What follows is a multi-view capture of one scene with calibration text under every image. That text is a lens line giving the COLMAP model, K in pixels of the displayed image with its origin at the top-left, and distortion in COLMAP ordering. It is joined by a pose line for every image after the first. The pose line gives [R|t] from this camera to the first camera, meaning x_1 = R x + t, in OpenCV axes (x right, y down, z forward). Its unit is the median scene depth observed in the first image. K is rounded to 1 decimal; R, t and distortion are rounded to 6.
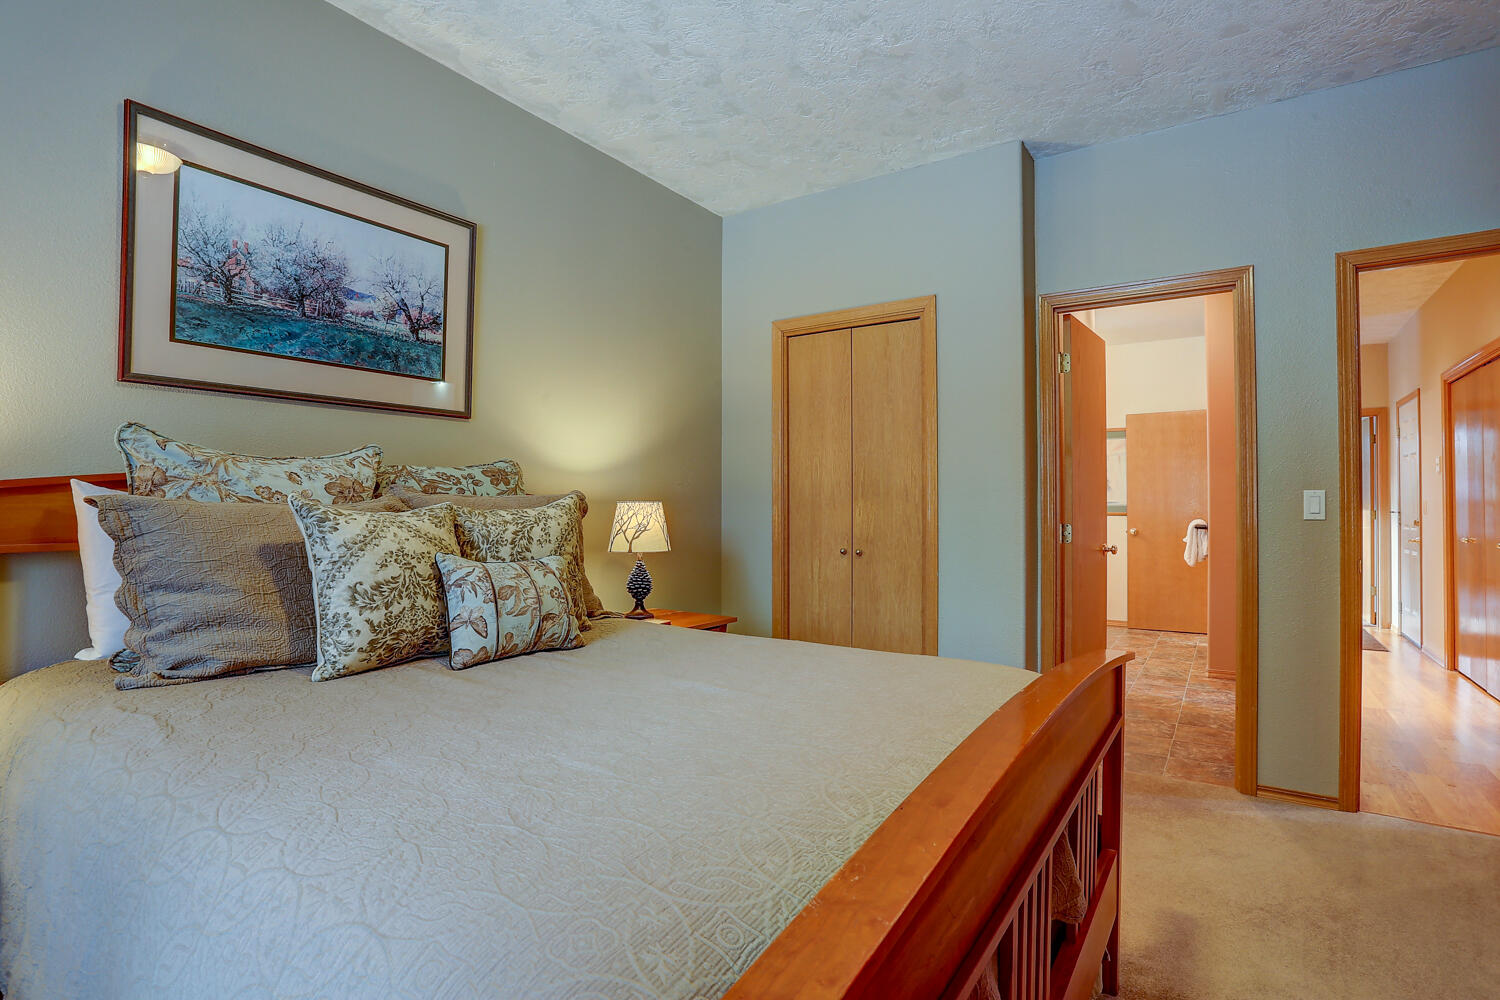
lens RADIAL K [[734.3, 0, 749.1], [0, 734.3, 501.5], [0, 0, 1]] dist [-0.062633, 0.026783]
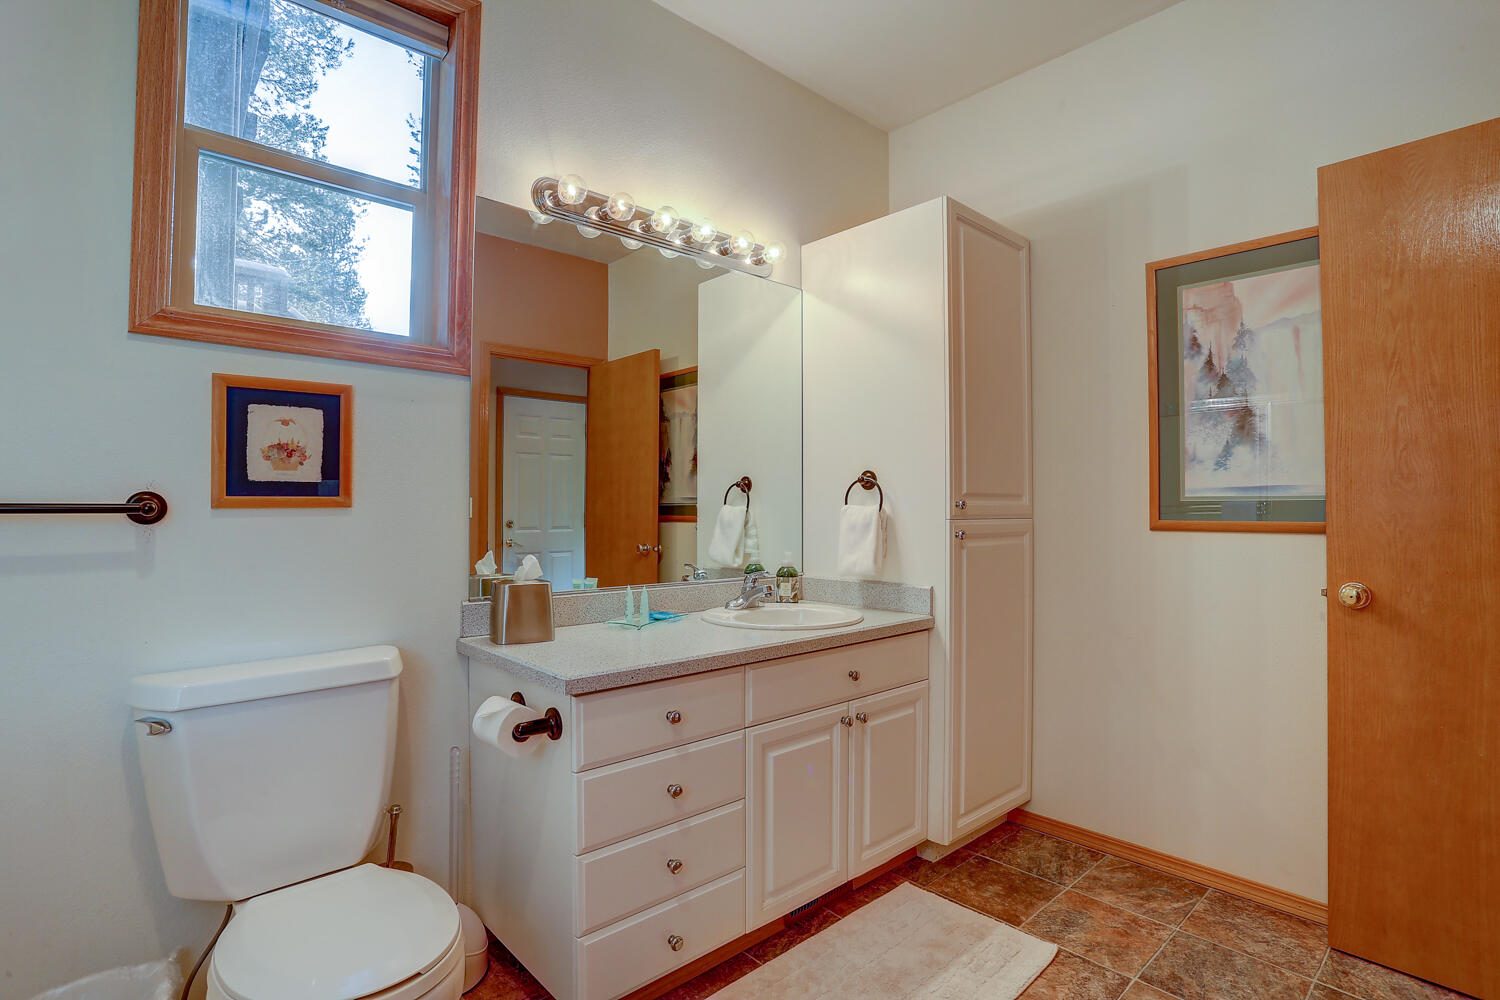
lens RADIAL K [[734.3, 0, 752.0], [0, 734.3, 496.1], [0, 0, 1]] dist [-0.062633, 0.026783]
pose [[0.972706, -0.005954, -0.231963, 0.374769], [0.004024, 0.999953, -0.008793, 0.006341], [0.232005, 0.007619, 0.972685, 0.688625]]
